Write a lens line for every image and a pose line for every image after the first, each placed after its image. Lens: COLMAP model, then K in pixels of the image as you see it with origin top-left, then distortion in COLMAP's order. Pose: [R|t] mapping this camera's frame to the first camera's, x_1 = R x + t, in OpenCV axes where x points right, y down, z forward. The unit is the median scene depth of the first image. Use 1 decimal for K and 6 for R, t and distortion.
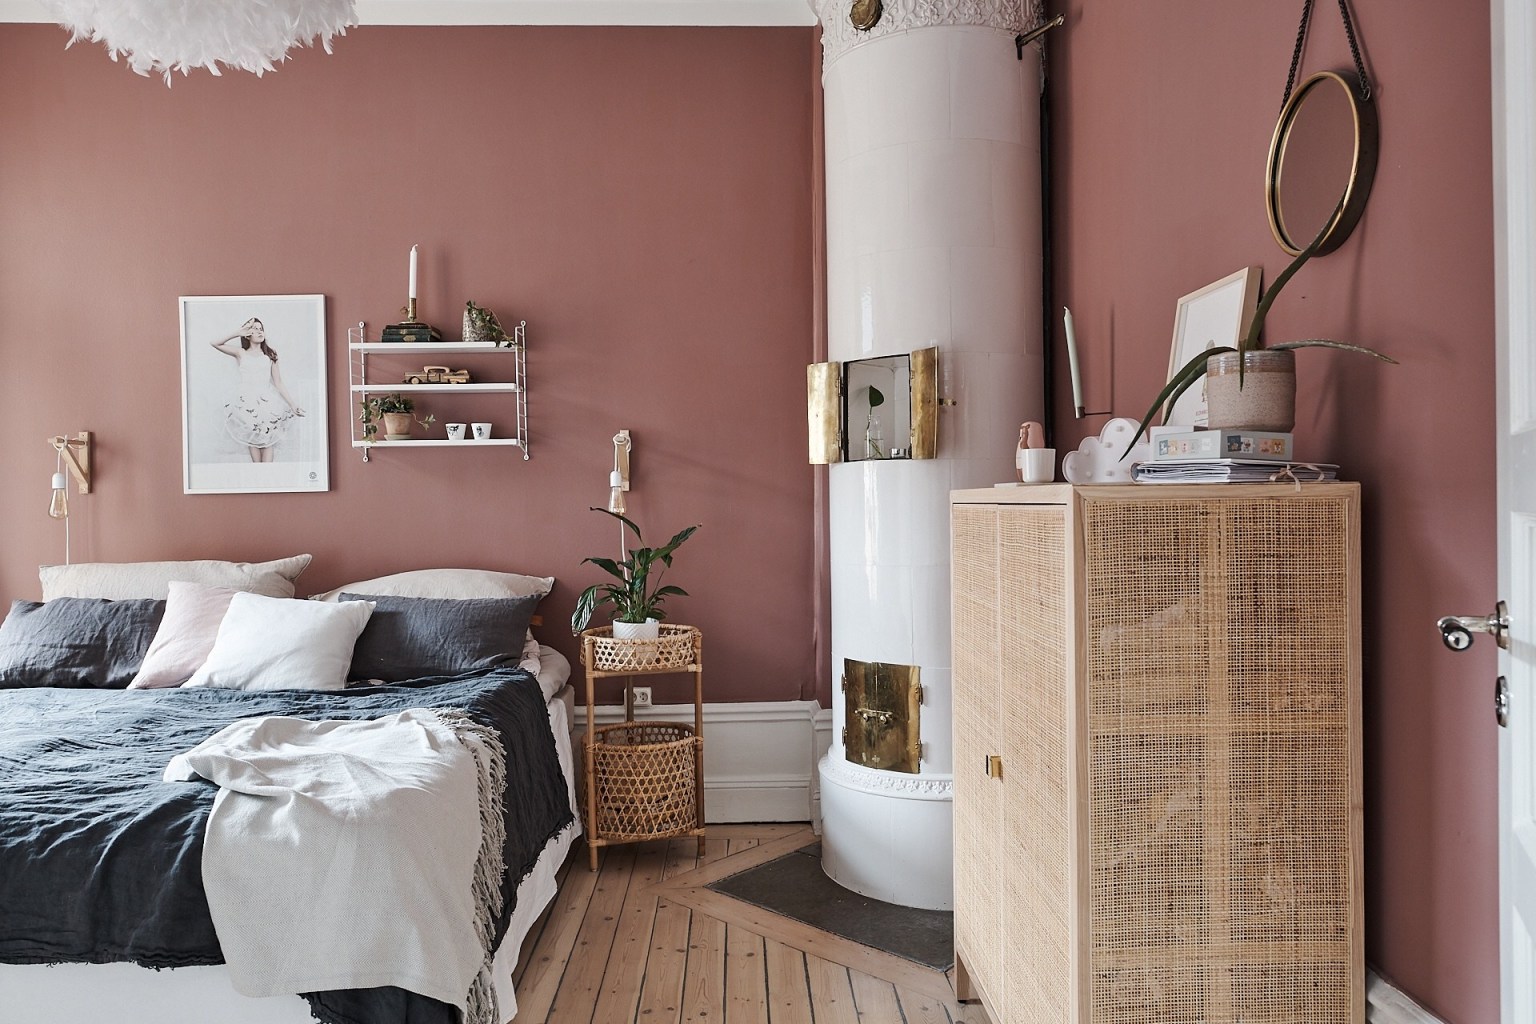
lens RADIAL K [[1050.7, 0, 763.5], [0, 1050.7, 507.2], [0, 0, 1]] dist [0.004774, -0.005571]
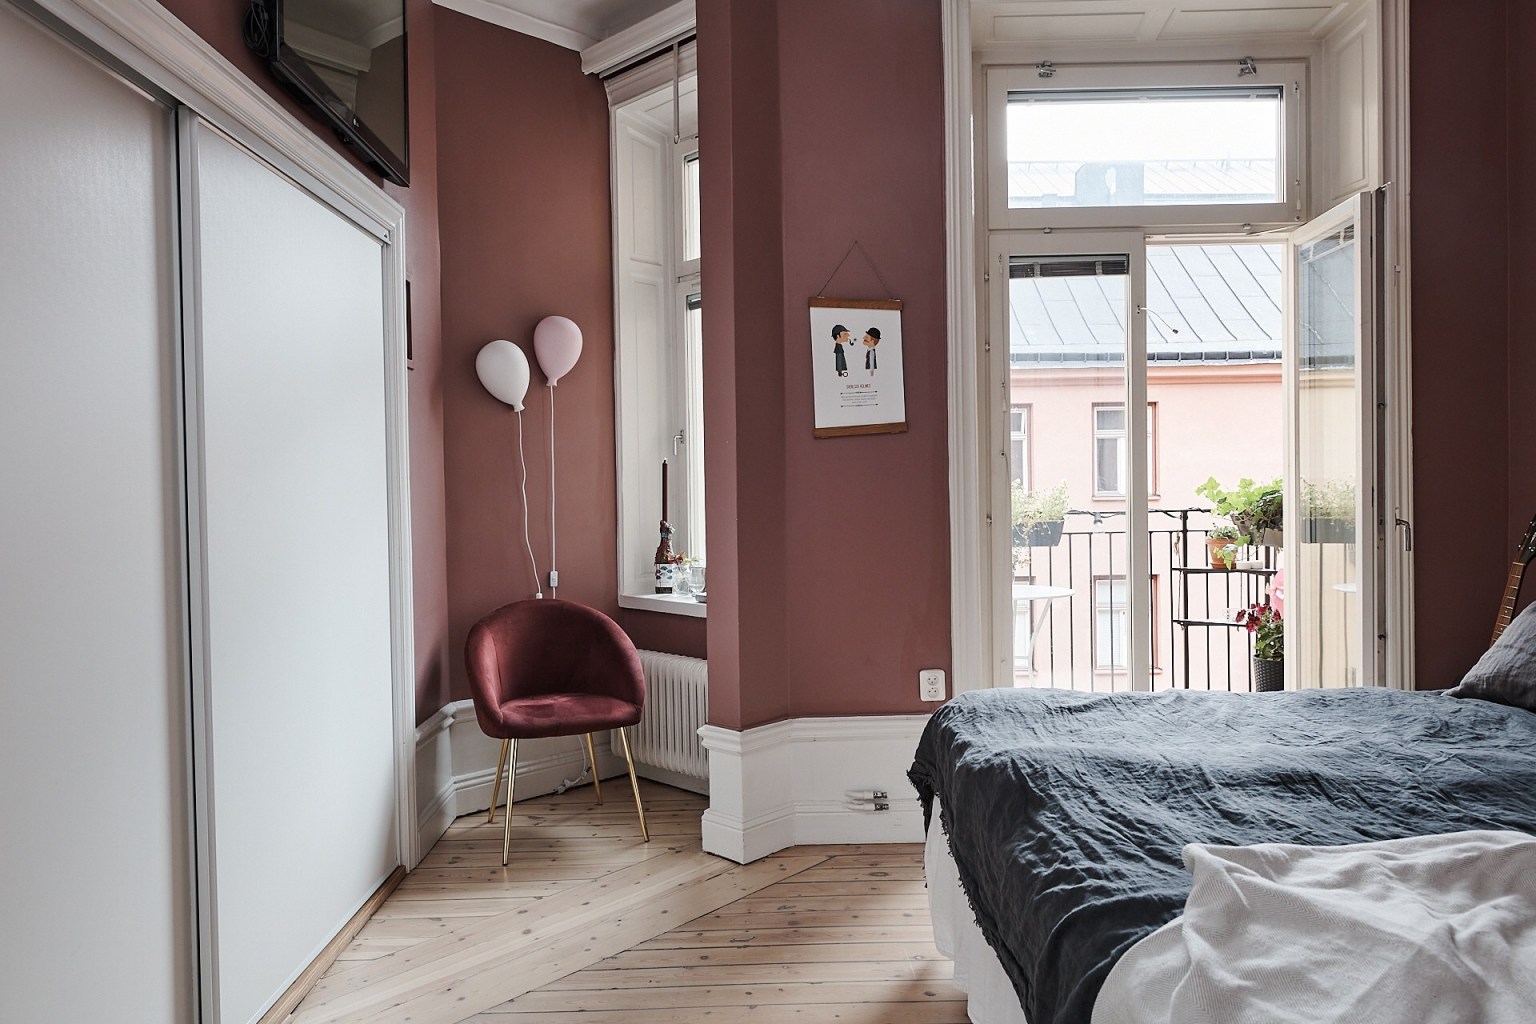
lens RADIAL K [[1050.7, 0, 776.5], [0, 1050.7, 505.2], [0, 0, 1]] dist [0.004774, -0.005571]
pose [[-0.016780, 0.029557, -0.999422, 0.079549], [0.011737, 0.999500, 0.029362, -0.005074], [0.999790, -0.011238, -0.017119, 0.433480]]
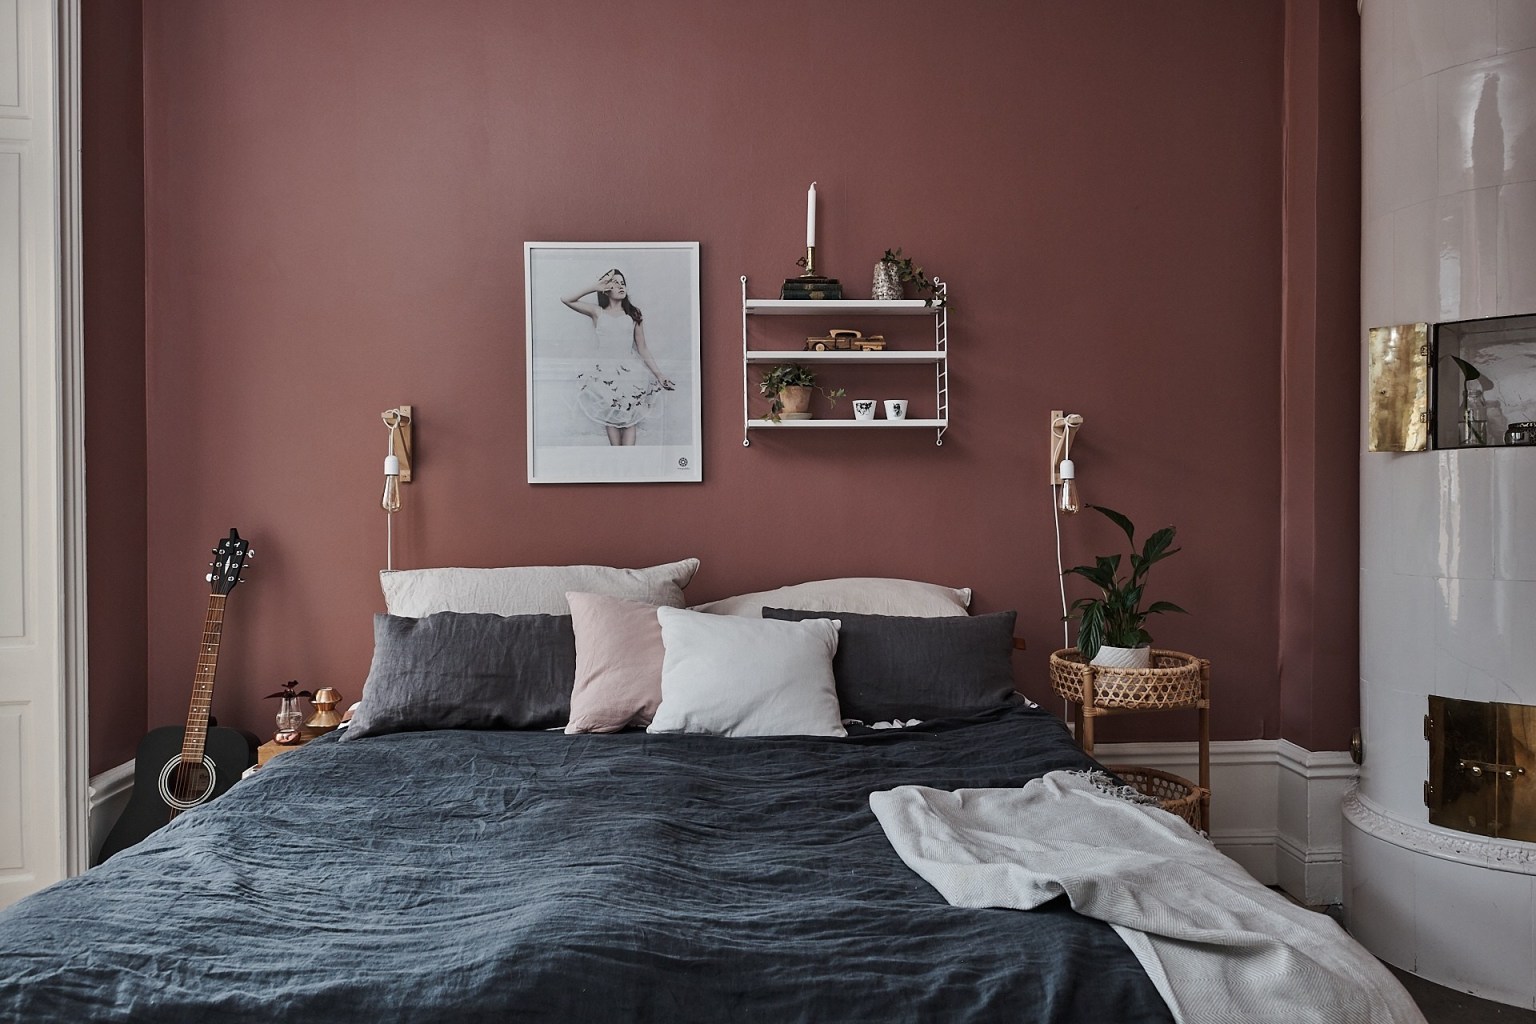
lens RADIAL K [[1050.7, 0, 756.6], [0, 1050.7, 506.8], [0, 0, 1]] dist [0.004774, -0.005571]
pose [[0.999885, 0.008247, 0.012697, -0.432512], [-0.008260, 0.999965, 0.000959, 0.004020], [-0.012688, -0.001064, 0.999919, 0.202180]]
